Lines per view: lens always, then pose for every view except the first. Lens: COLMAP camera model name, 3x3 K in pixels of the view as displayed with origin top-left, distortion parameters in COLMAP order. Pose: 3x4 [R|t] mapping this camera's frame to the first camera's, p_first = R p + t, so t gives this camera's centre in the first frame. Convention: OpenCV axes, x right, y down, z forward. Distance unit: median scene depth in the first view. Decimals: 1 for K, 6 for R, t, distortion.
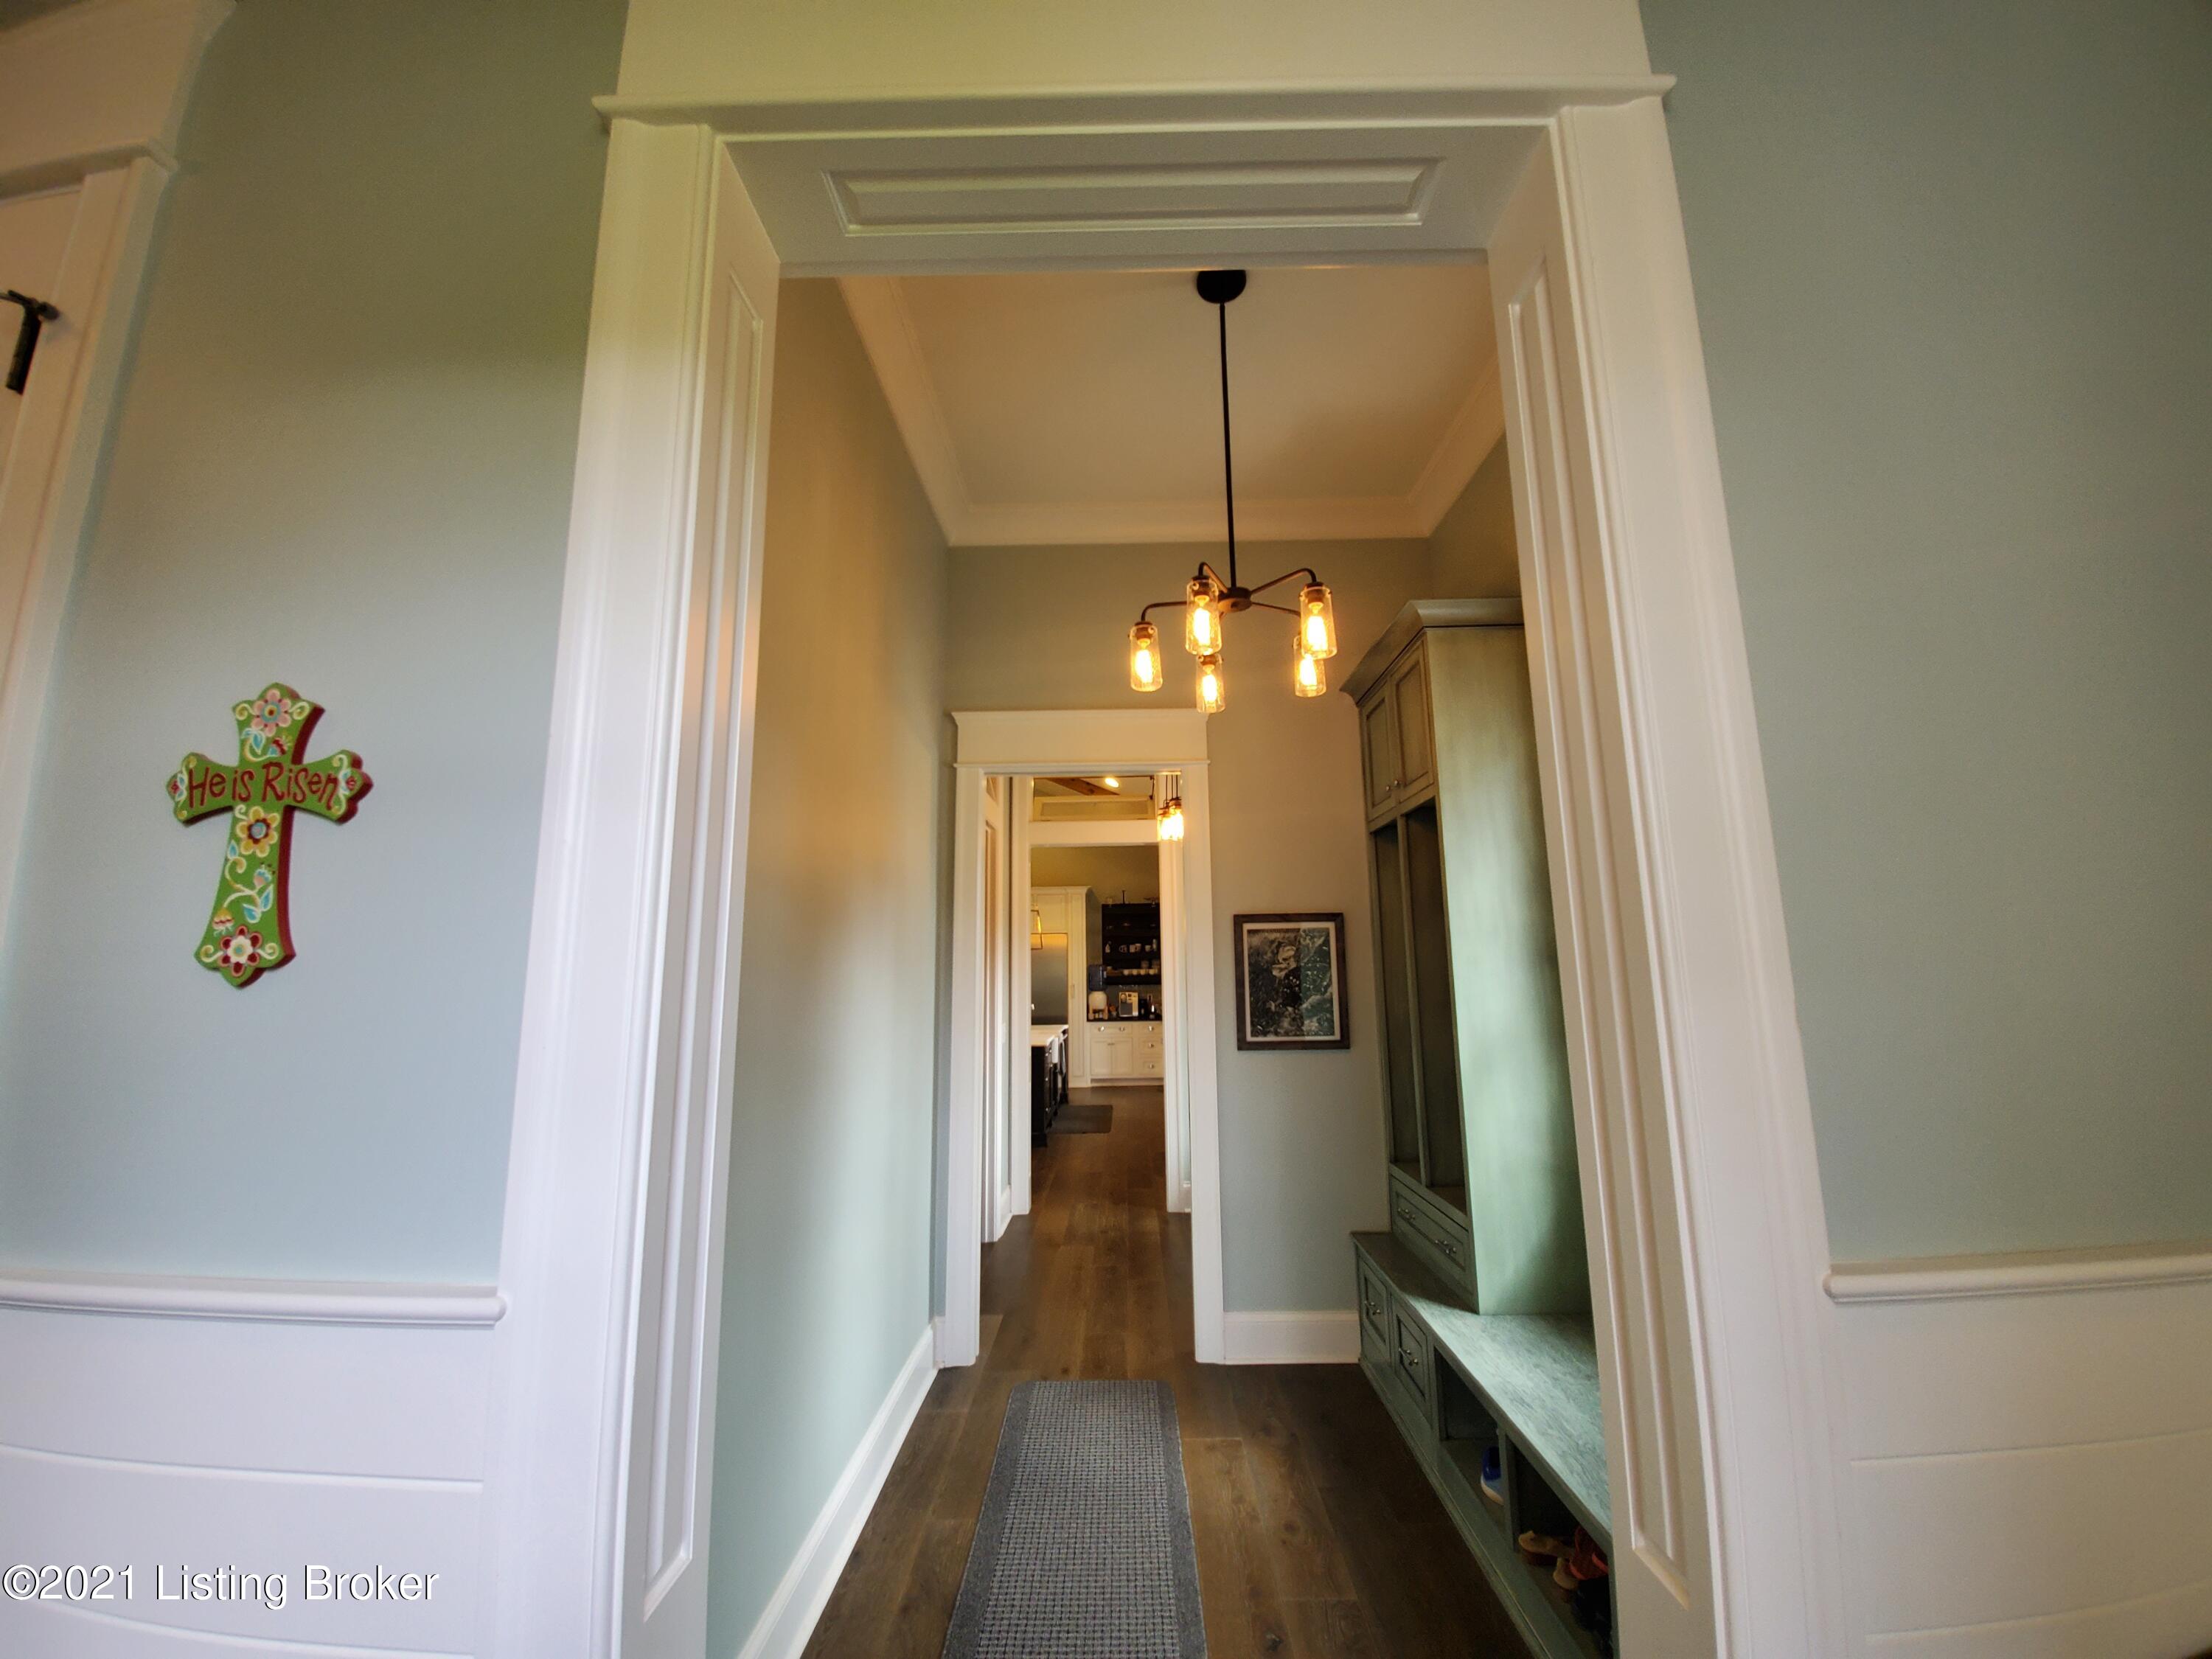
lens RADIAL K [[879.8, 0, 1116.7], [0, 879.8, 831.5], [0, 0, 1]] dist [-0.012911, -0.002409]
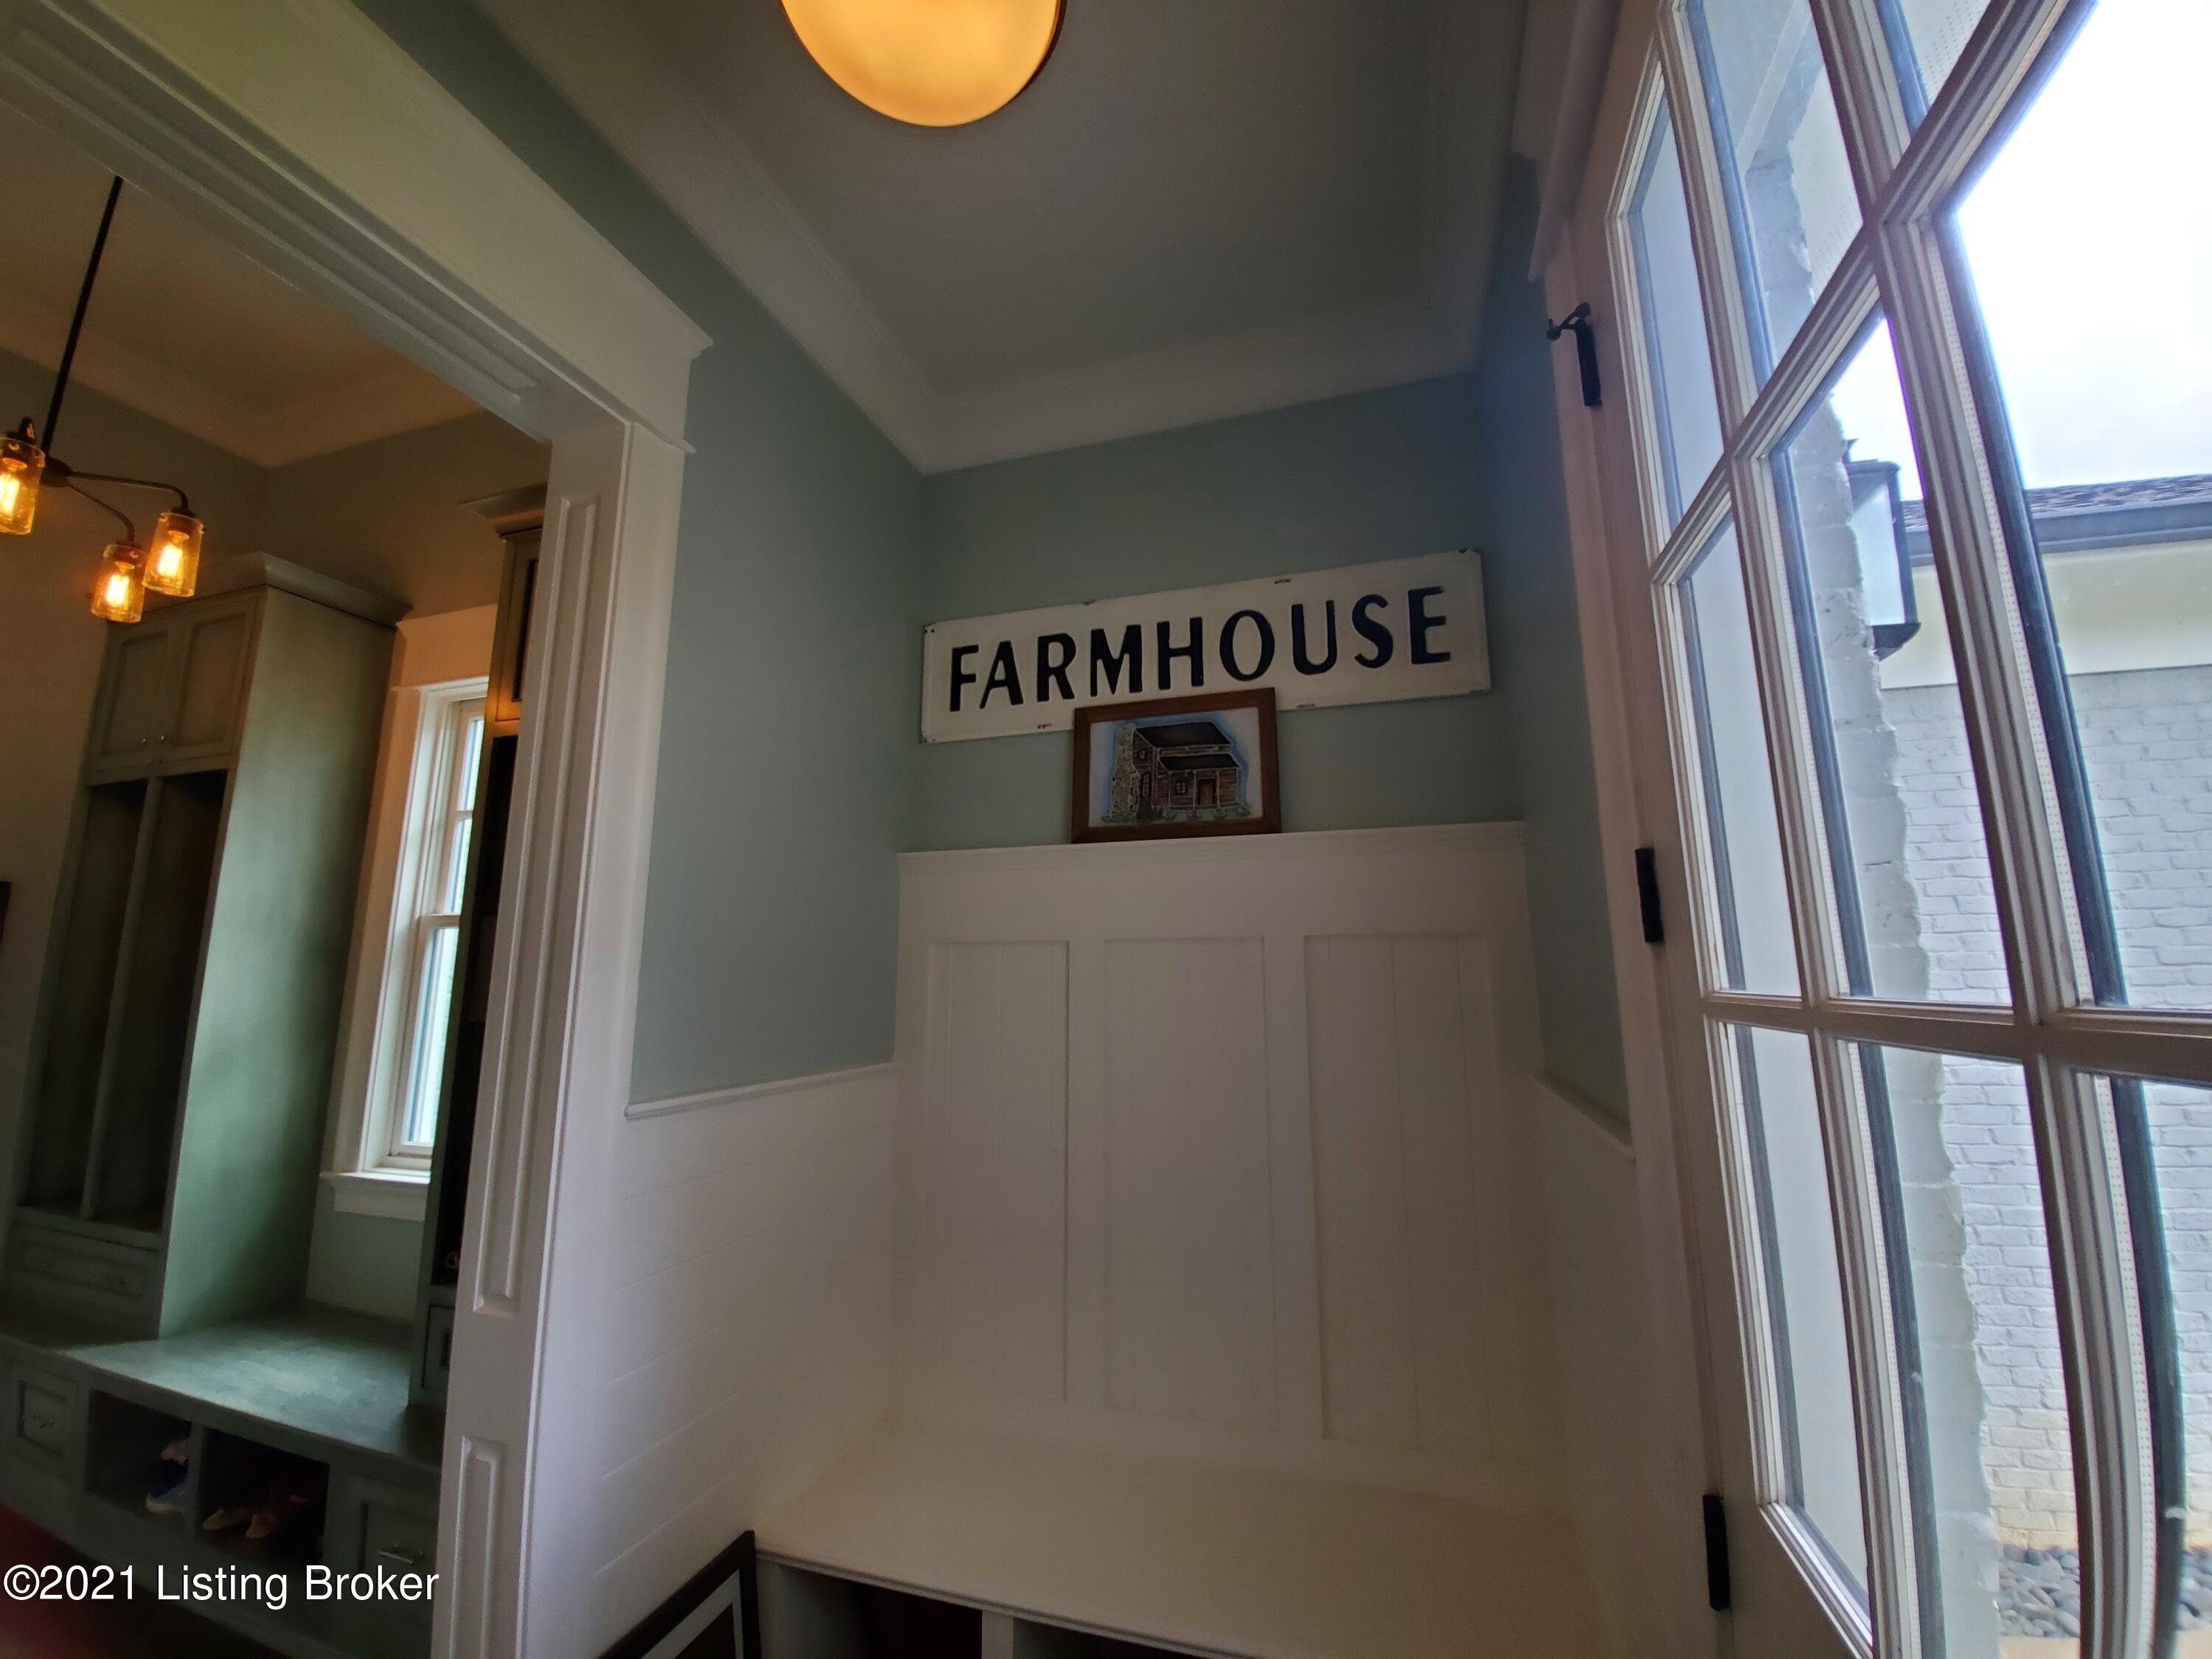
lens RADIAL K [[879.8, 0, 1108.5], [0, 879.8, 840.1], [0, 0, 1]] dist [-0.012911, -0.002409]
pose [[0.299830, 0.179364, 0.936979, -0.243044], [-0.163618, 0.977282, -0.134721, 0.003126], [-0.939857, -0.112913, 0.322366, -0.177472]]
